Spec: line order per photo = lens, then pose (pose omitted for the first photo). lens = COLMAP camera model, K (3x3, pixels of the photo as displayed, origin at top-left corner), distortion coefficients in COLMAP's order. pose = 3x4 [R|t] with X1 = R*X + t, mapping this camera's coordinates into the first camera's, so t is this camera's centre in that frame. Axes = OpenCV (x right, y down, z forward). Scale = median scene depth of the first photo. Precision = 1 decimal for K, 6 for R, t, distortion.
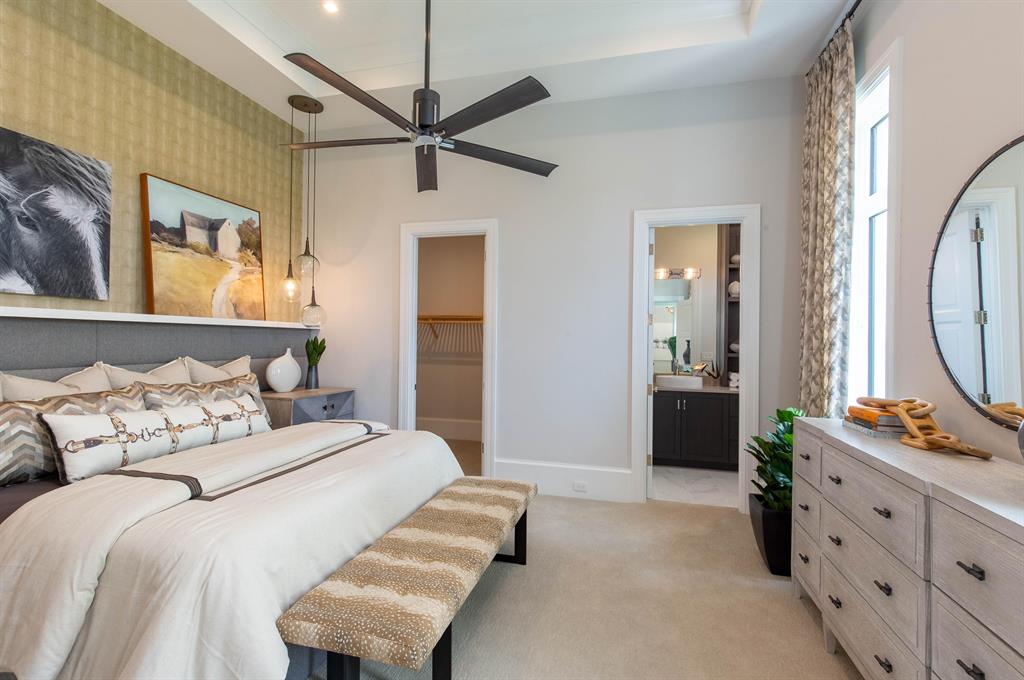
lens RADIAL K [[465.7, 0, 512.3], [0, 465.7, 339.2], [0, 0, 1]] dist [0.012365, 0.000106]
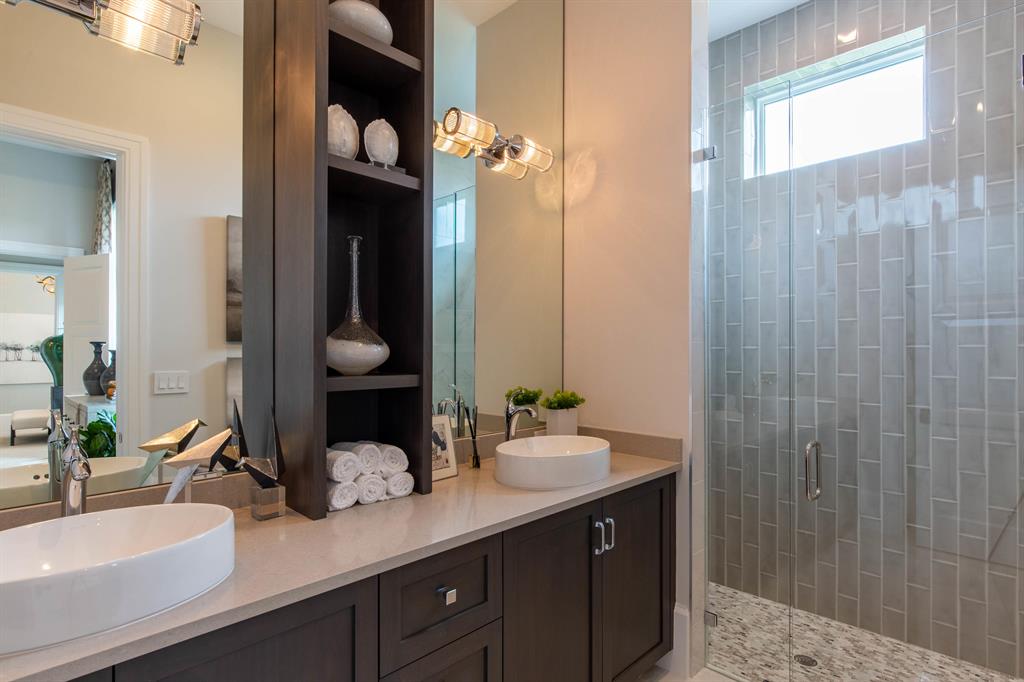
lens RADIAL K [[529.4, 0, 512.0], [0, 529.4, 345.8], [0, 0, 1]] dist [-0.000717, -0.000028]
pose [[0.507292, 0.001793, 0.861773, 0.124088], [0.003264, 0.999987, -0.004002, 0.008136], [-0.861768, 0.004843, 0.507279, 0.348420]]
